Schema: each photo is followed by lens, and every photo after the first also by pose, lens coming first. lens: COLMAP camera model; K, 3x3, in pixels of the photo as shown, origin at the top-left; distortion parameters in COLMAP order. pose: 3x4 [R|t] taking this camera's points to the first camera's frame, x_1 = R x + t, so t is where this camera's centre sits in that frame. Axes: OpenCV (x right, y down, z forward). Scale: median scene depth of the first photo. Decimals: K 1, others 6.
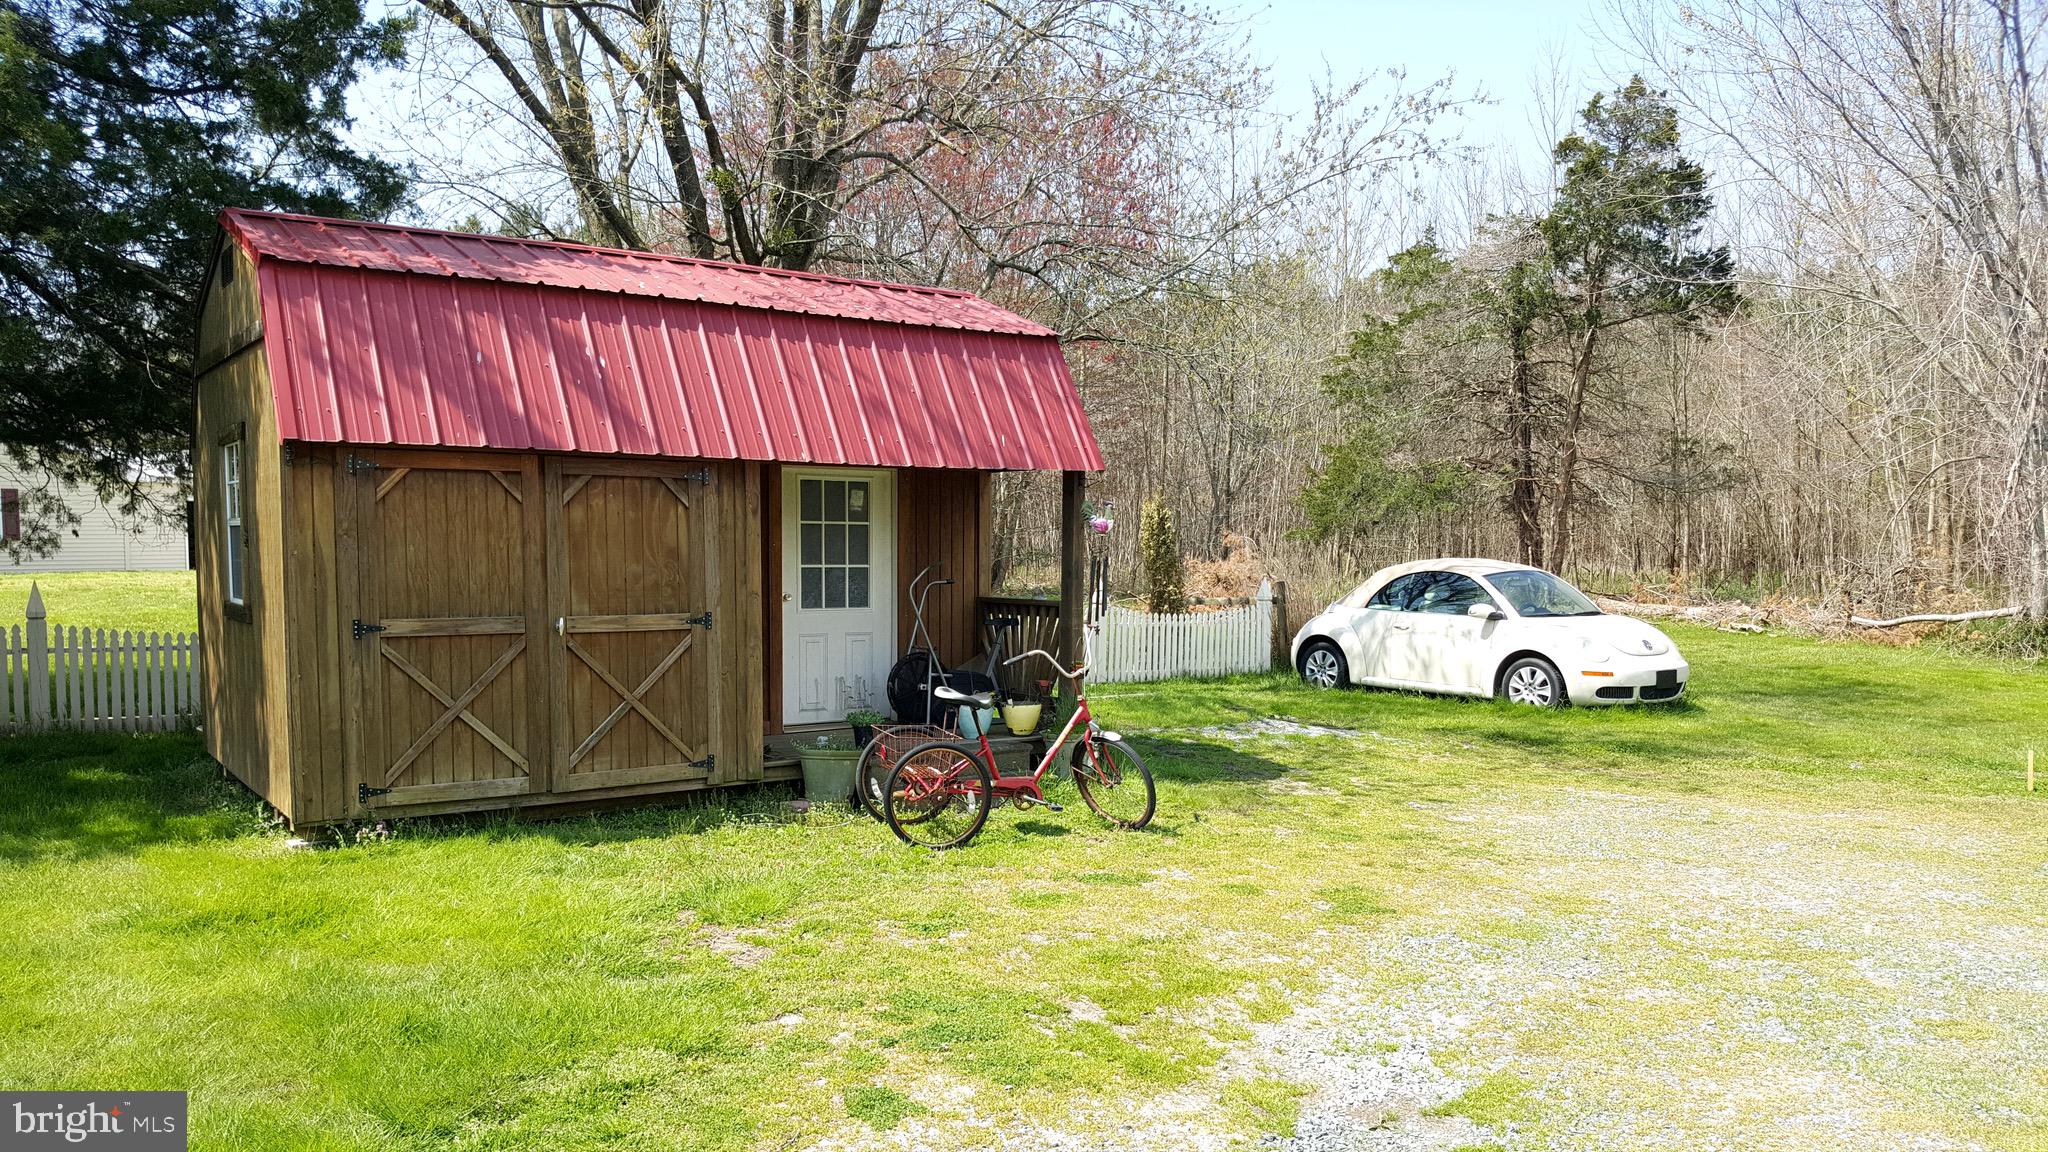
lens RADIAL K [[1517.8, 0, 1016.7], [0, 1517.8, 585.5], [0, 0, 1]] dist [0.044733, -0.088398]
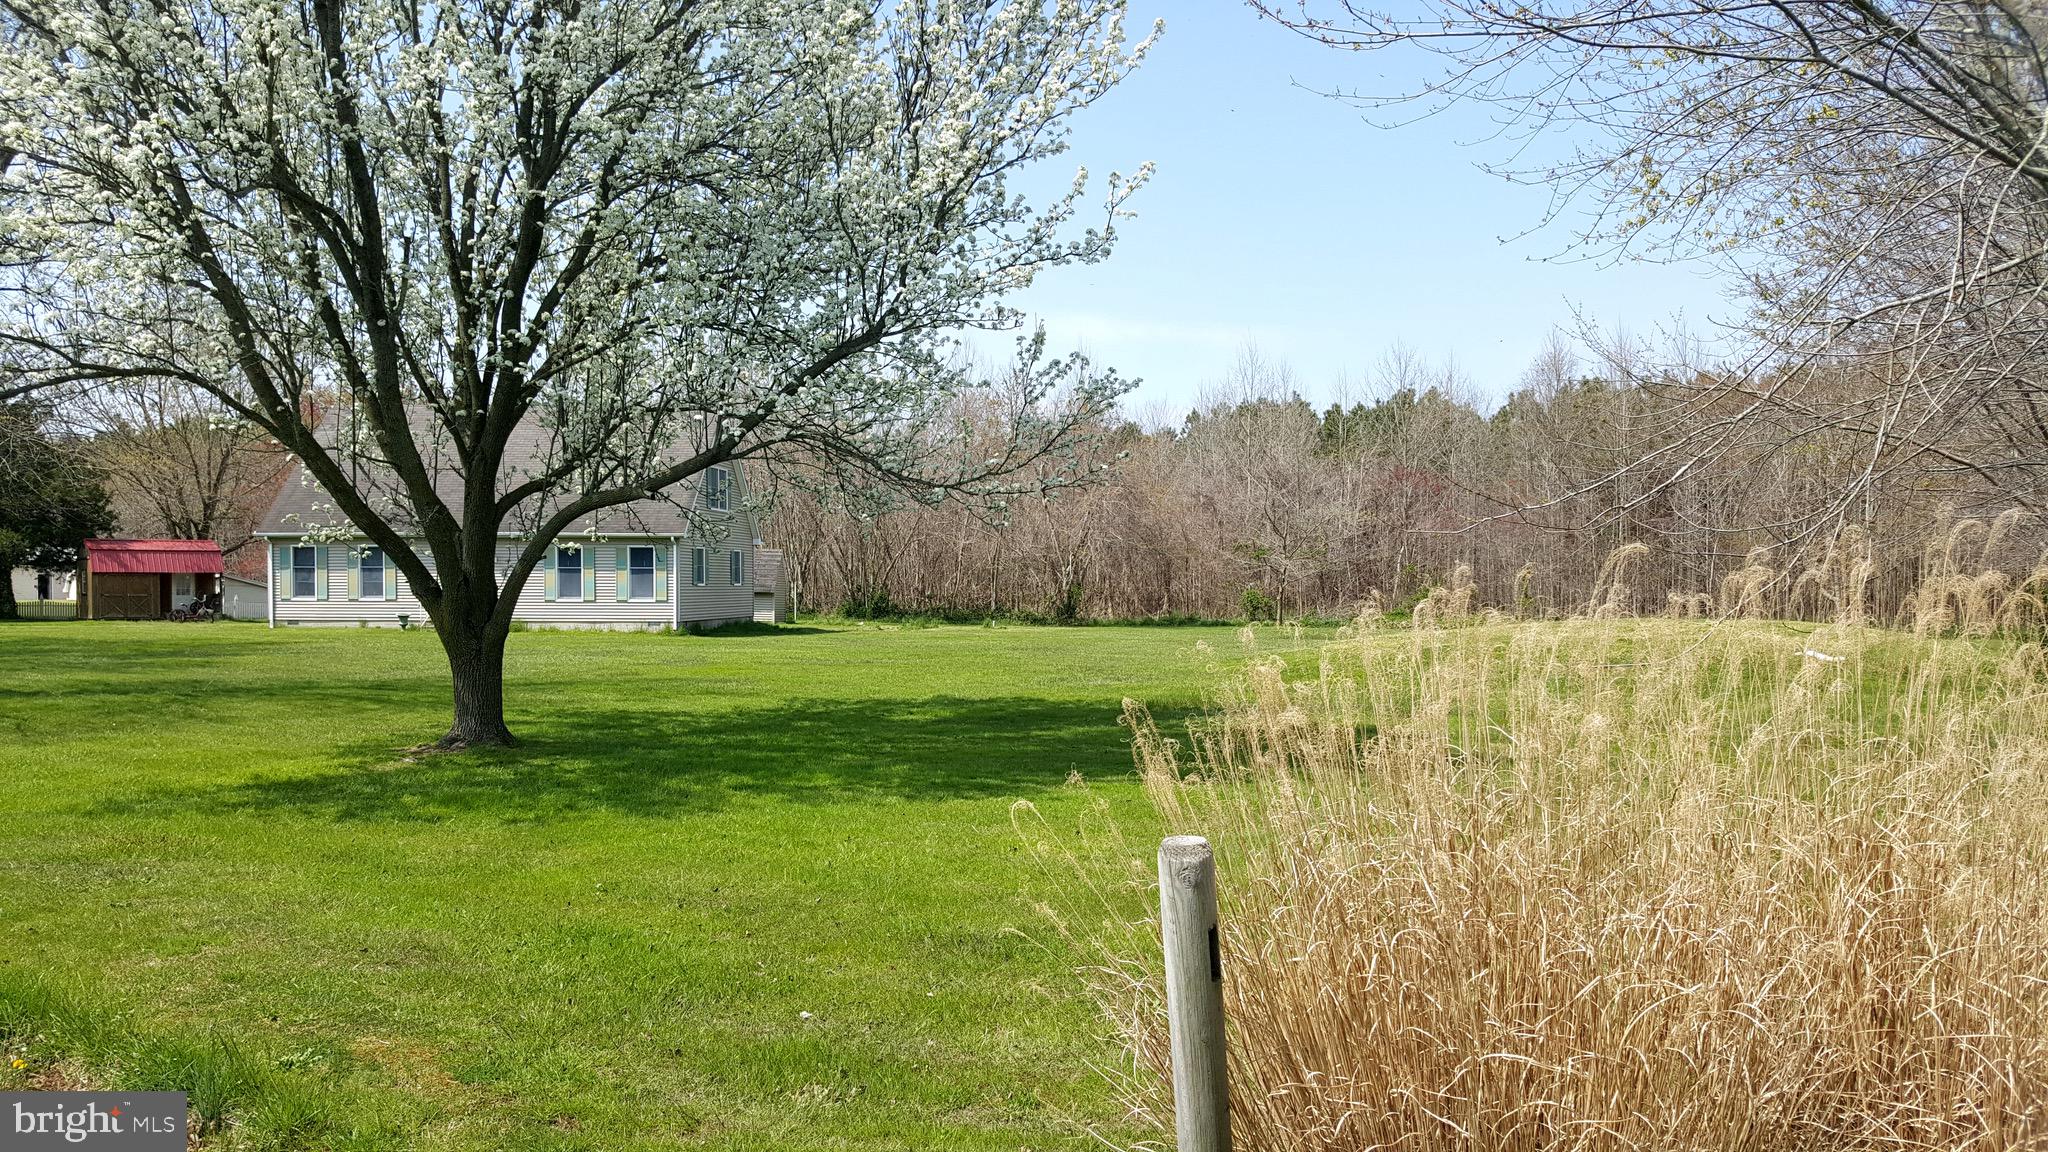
lens RADIAL K [[1517.8, 0, 1021.7], [0, 1517.8, 583.2], [0, 0, 1]] dist [0.044733, -0.088398]
pose [[0.994115, -0.002754, 0.108298, 2.196050], [0.007322, 0.999099, -0.041811, 0.211314], [-0.108085, 0.042358, 0.993239, -4.682216]]
